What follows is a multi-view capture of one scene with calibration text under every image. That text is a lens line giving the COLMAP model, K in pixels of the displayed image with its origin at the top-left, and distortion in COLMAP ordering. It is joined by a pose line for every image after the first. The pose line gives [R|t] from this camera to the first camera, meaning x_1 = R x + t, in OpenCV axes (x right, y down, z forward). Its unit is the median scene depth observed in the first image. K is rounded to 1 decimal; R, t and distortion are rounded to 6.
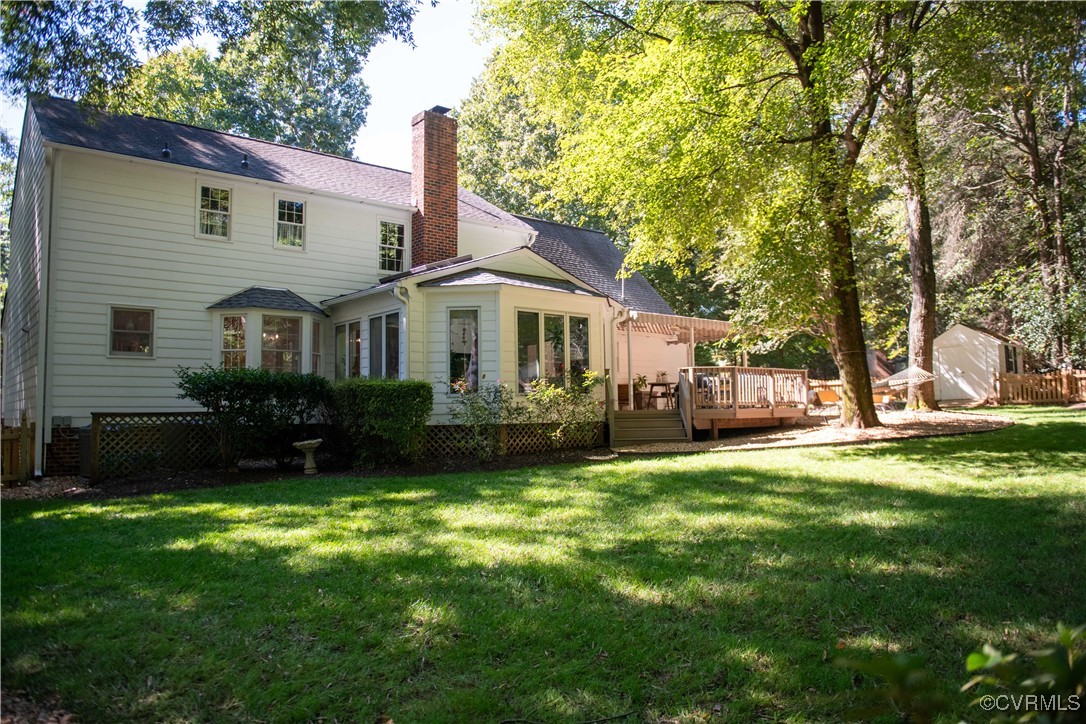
lens RADIAL K [[771.6, 0, 543.7], [0, 771.6, 365.8], [0, 0, 1]] dist [-0.027069, -0.002770]
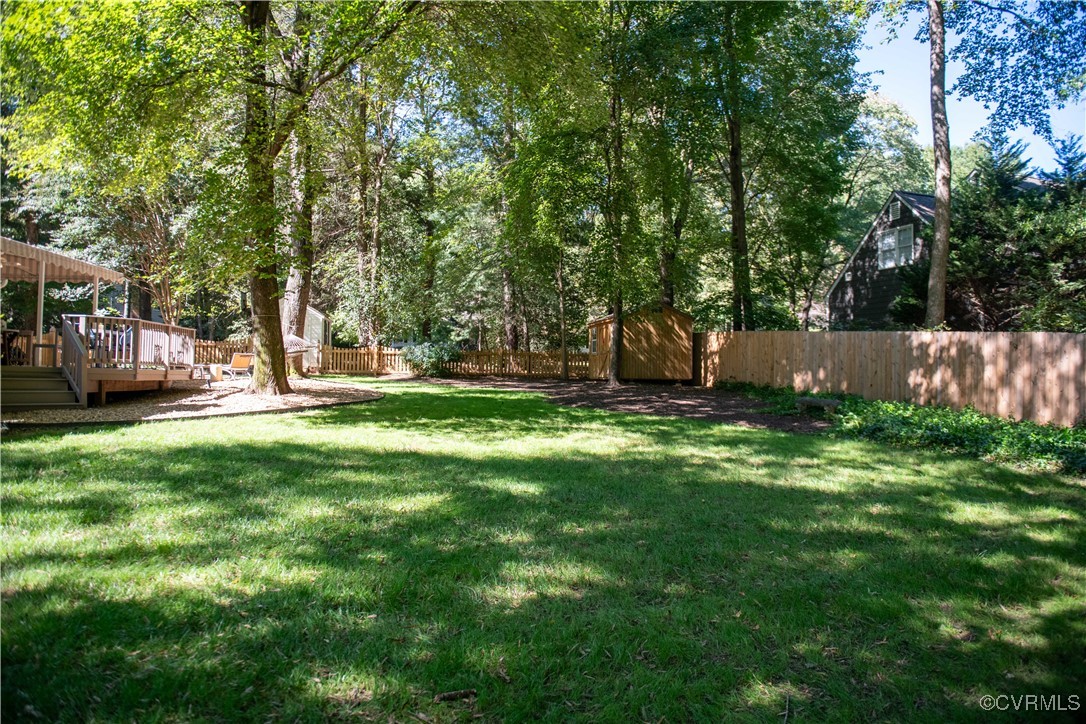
lens RADIAL K [[771.6, 0, 545.7], [0, 771.6, 358.7], [0, 0, 1]] dist [-0.027069, -0.002770]
pose [[0.554153, 0.051454, 0.830823, -0.188437], [-0.085746, 0.996307, -0.004510, 0.009158], [-0.827986, -0.068741, 0.556519, 0.152799]]
